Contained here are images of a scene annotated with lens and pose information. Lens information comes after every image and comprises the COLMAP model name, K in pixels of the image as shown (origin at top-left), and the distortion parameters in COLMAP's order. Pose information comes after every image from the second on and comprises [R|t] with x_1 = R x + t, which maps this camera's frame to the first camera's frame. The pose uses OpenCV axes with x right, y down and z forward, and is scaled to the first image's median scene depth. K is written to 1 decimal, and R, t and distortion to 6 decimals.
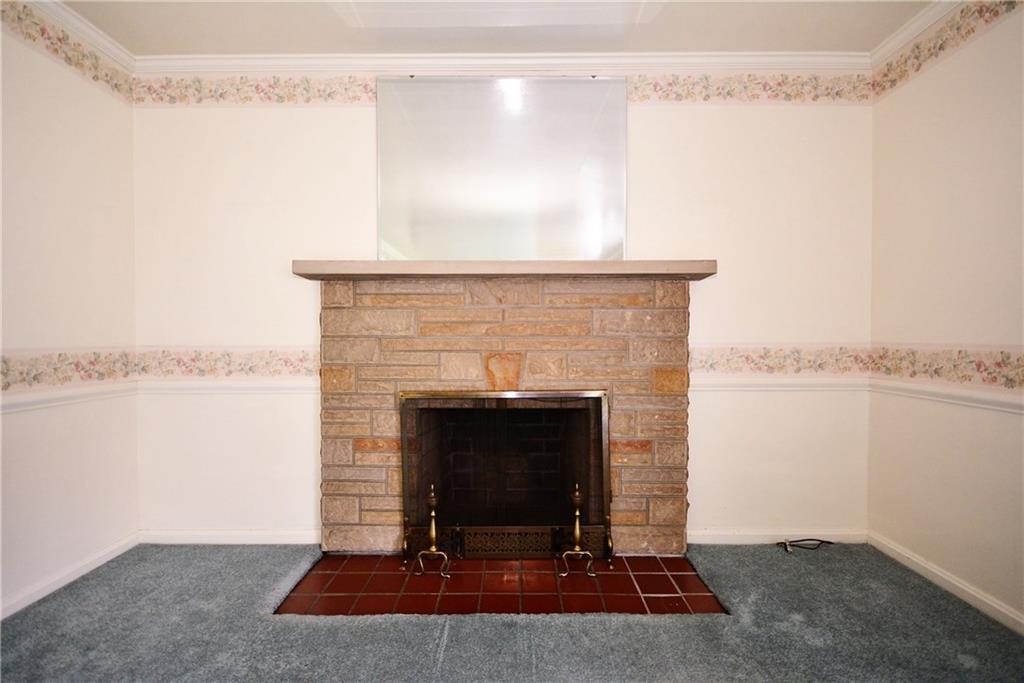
lens RADIAL K [[447.3, 0, 517.0], [0, 447.3, 344.5], [0, 0, 1]] dist [-0.006933, -0.001675]
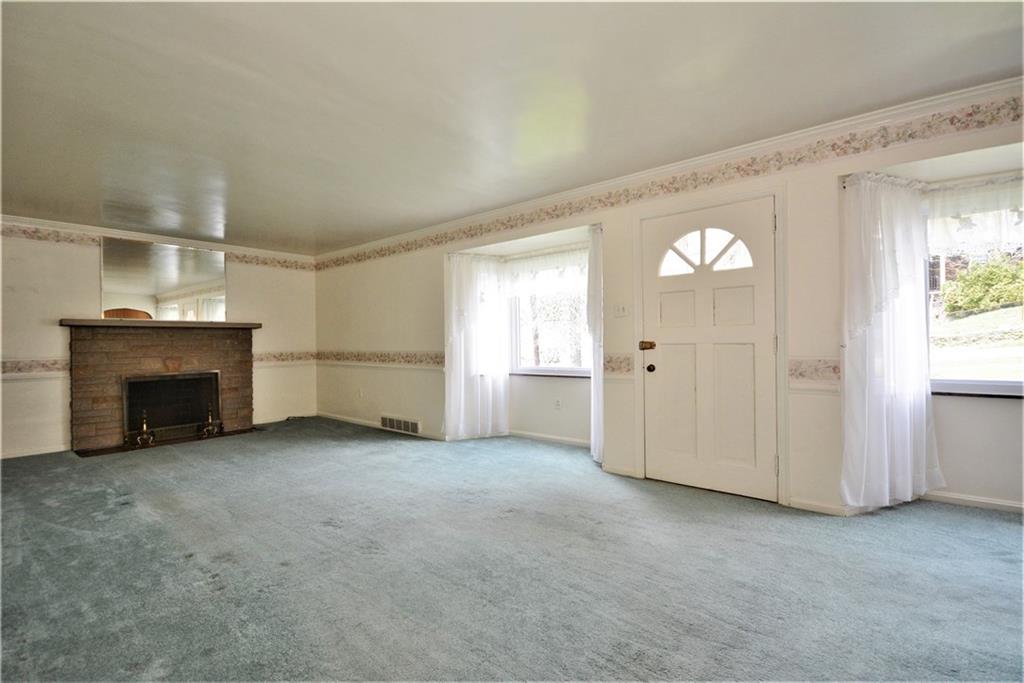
lens RADIAL K [[447.3, 0, 512.2], [0, 447.3, 342.7], [0, 0, 1]] dist [-0.006933, -0.001675]
pose [[0.632882, -0.010045, 0.774183, -0.754598], [0.020377, 0.999786, -0.003686, -0.015614], [-0.773980, 0.018109, 0.632951, -2.049308]]
